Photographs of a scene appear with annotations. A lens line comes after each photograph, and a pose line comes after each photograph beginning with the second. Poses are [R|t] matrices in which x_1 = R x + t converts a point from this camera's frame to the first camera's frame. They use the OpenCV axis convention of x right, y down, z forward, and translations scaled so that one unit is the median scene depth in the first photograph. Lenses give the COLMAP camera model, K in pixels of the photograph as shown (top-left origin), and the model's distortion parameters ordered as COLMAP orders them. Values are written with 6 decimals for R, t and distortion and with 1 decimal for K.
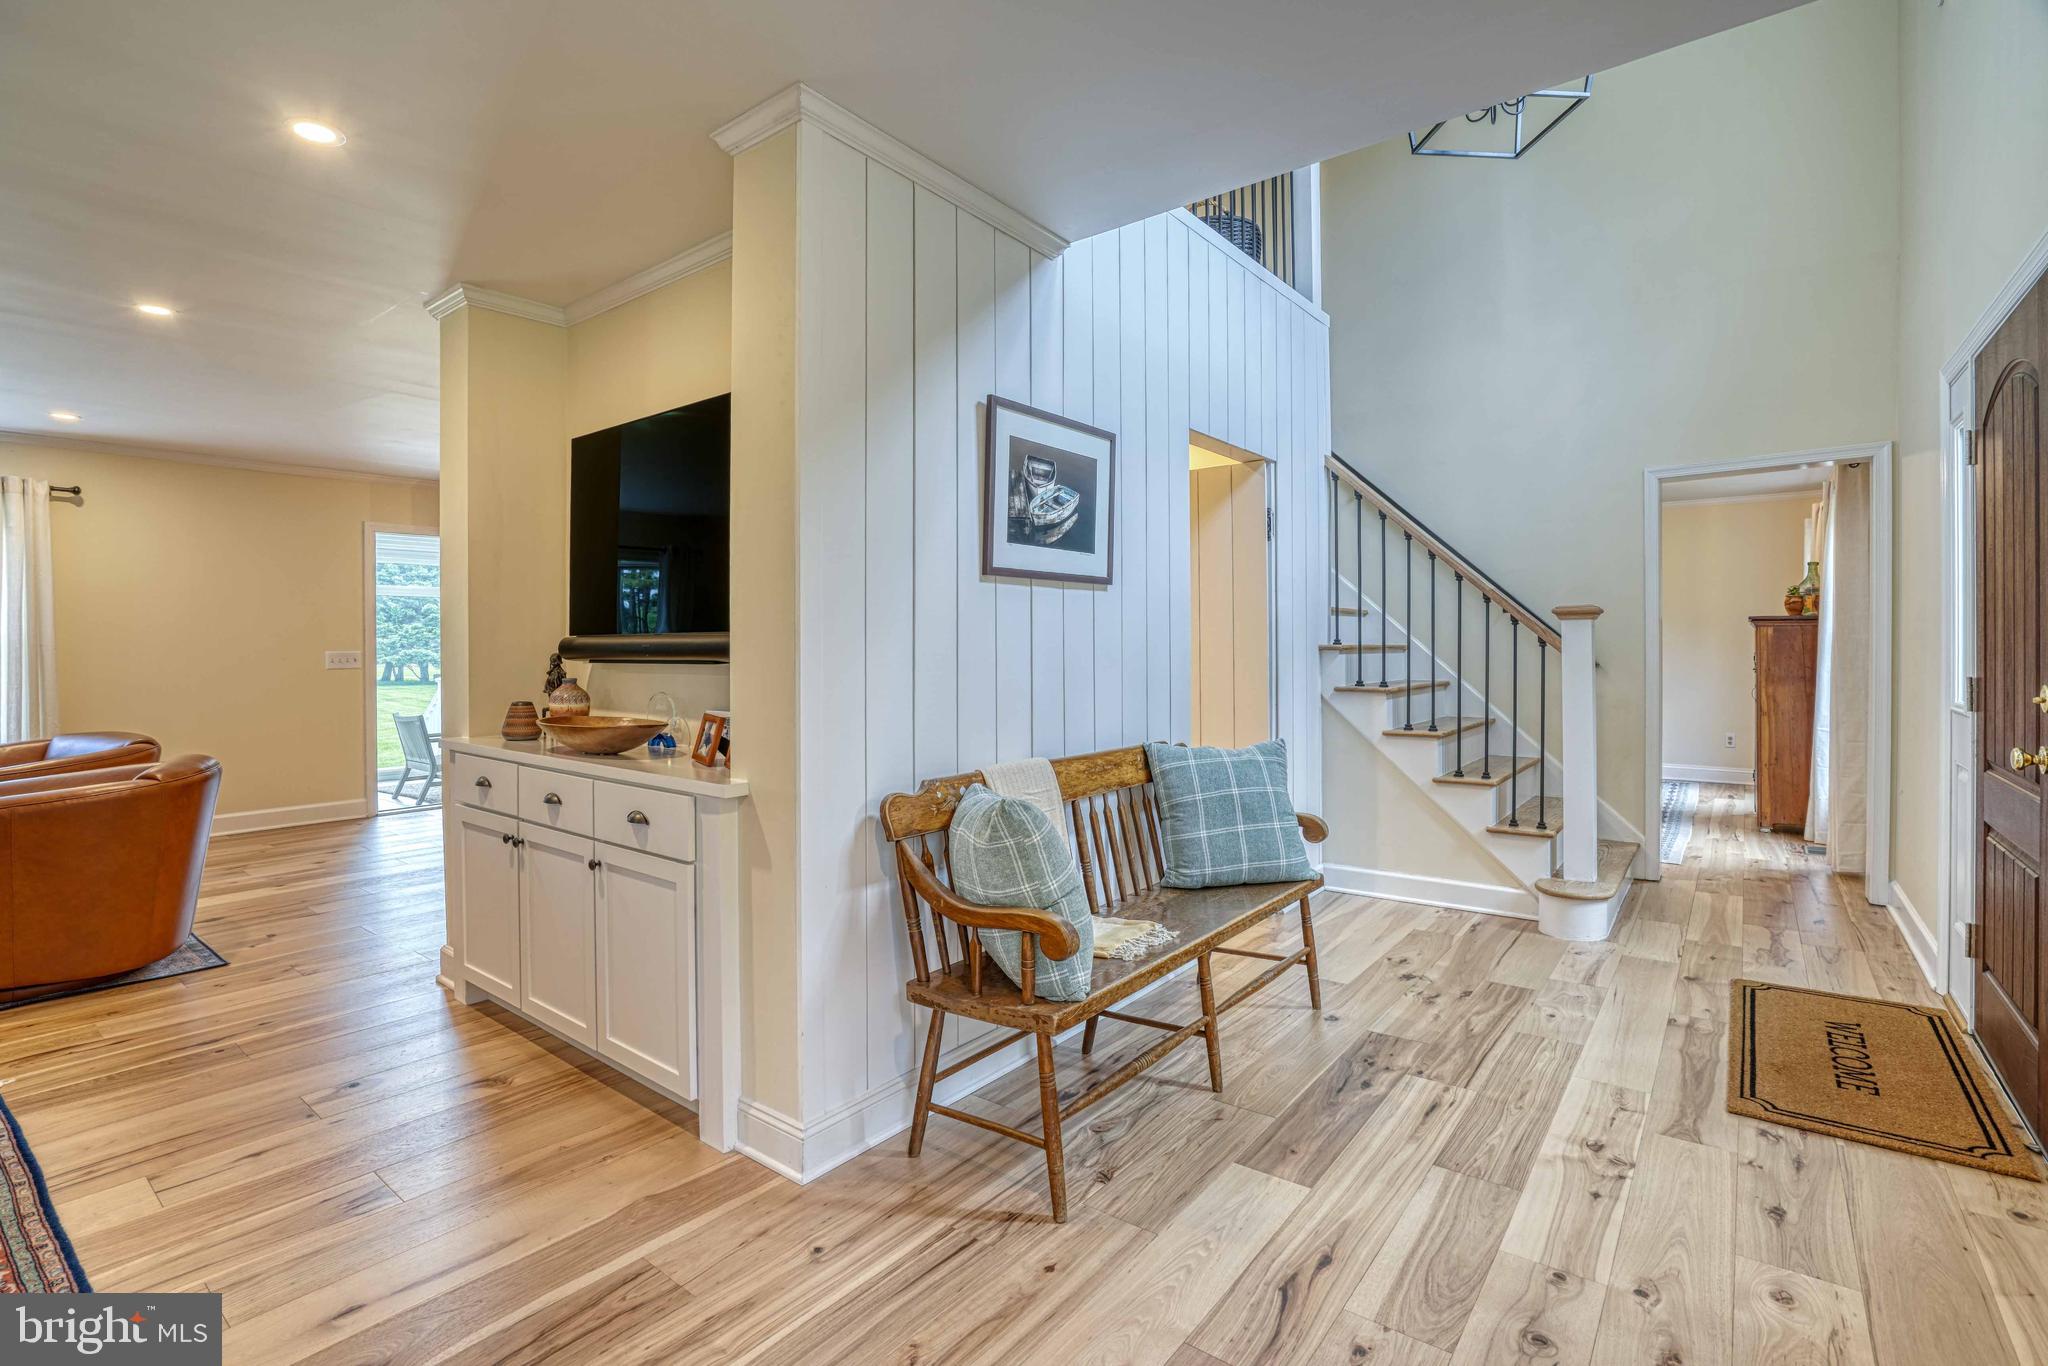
lens RADIAL K [[951.2, 0, 993.3], [0, 951.2, 663.5], [0, 0, 1]] dist [-0.056109, 0.018540]
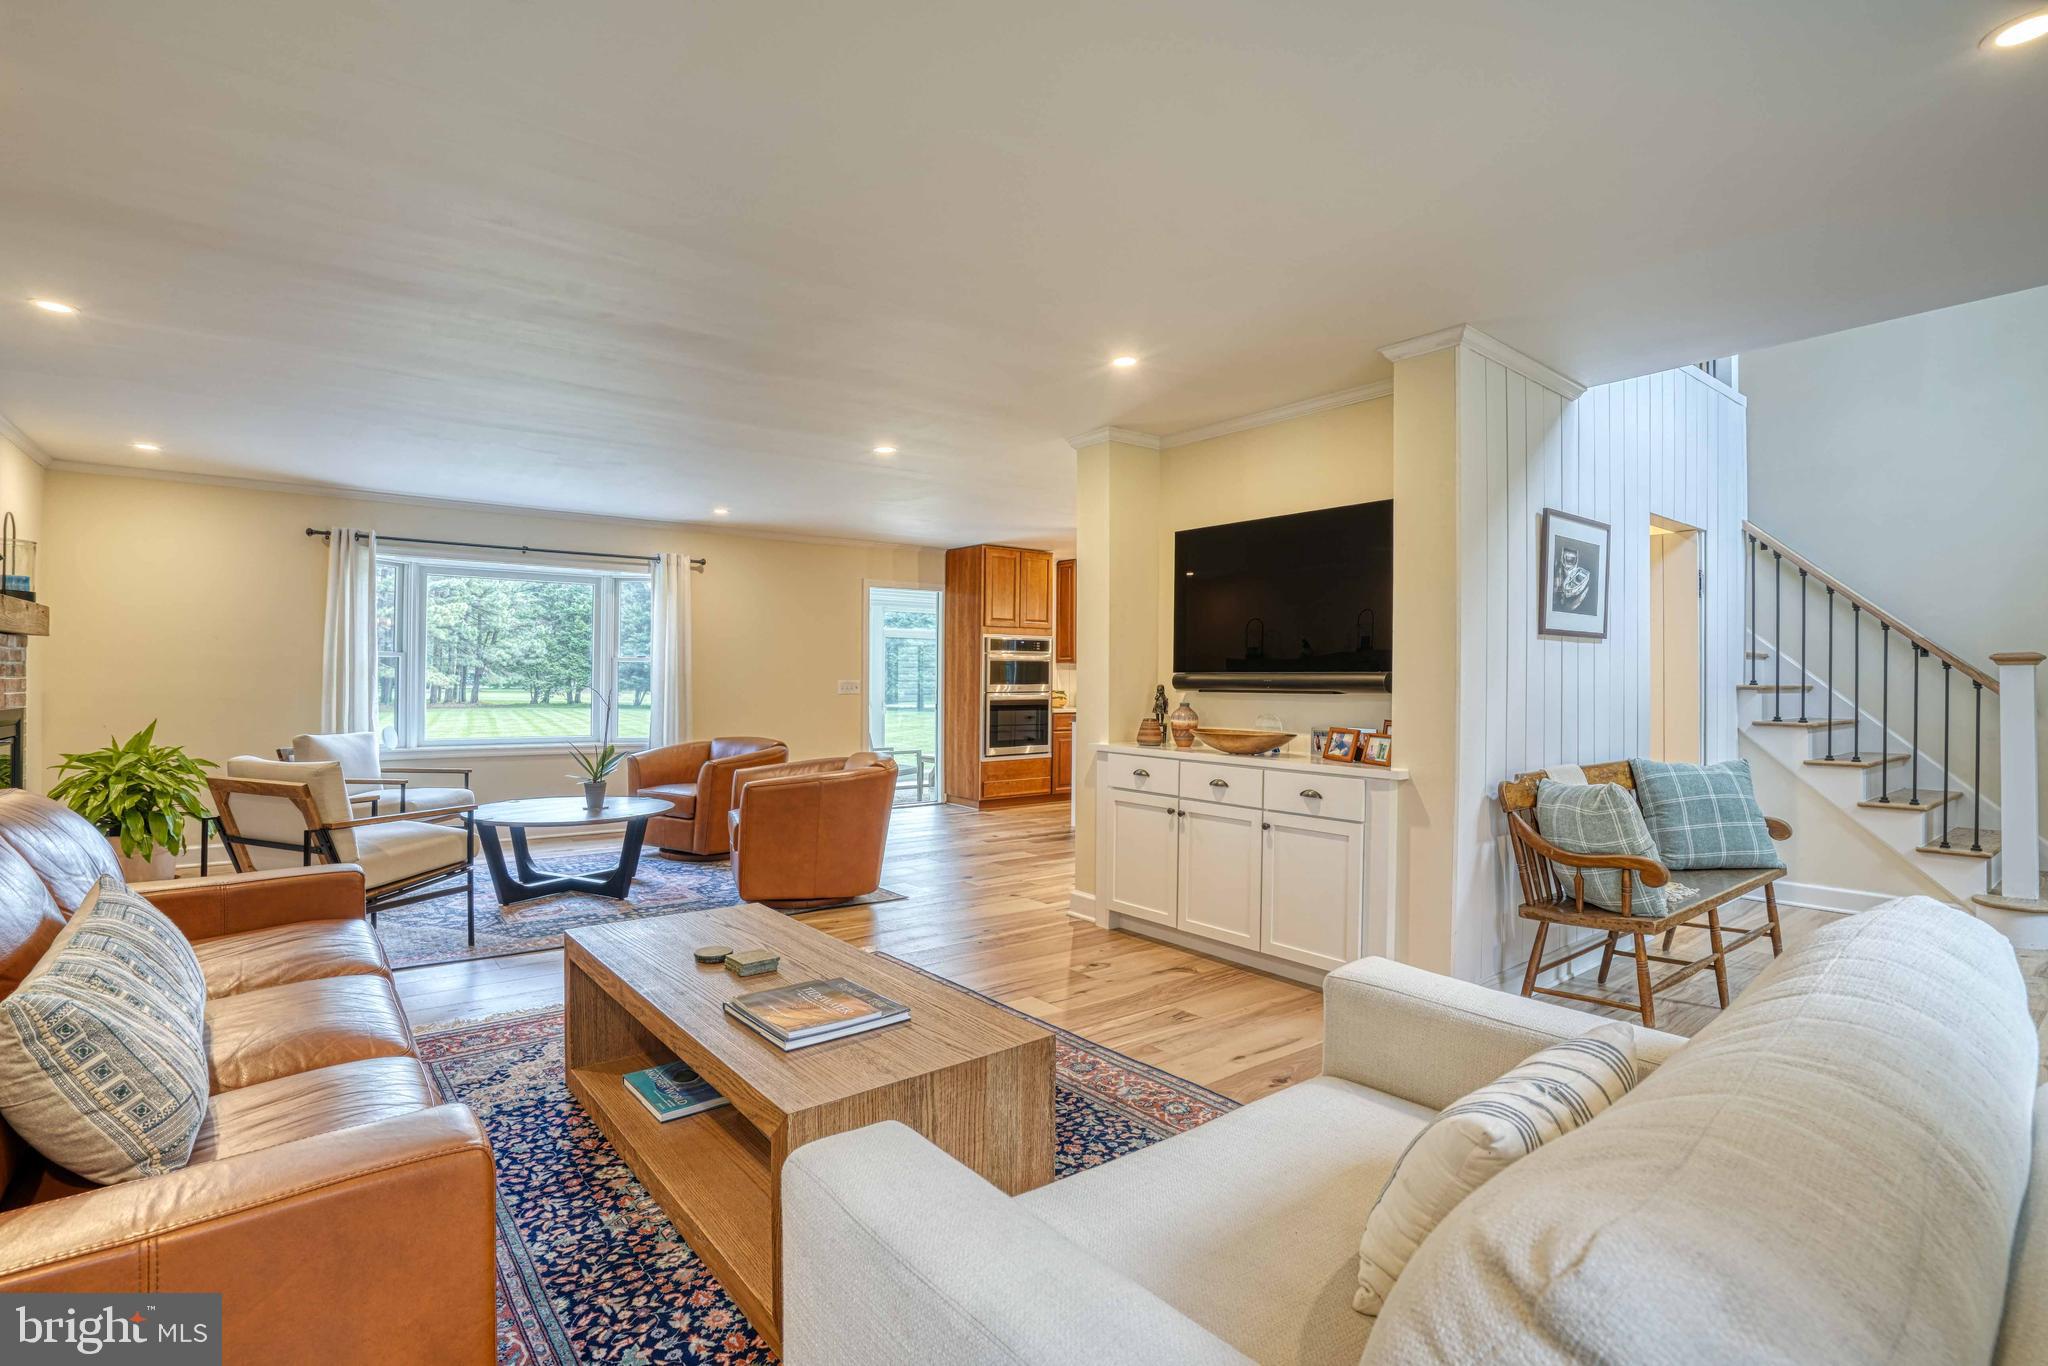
lens RADIAL K [[951.2, 0, 1000.5], [0, 951.2, 685.4], [0, 0, 1]] dist [-0.056109, 0.018540]
pose [[0.970458, 0.011710, -0.240987, -0.397618], [-0.014727, 0.999834, -0.010721, 0.009497], [0.240821, 0.013953, 0.970469, -0.483744]]
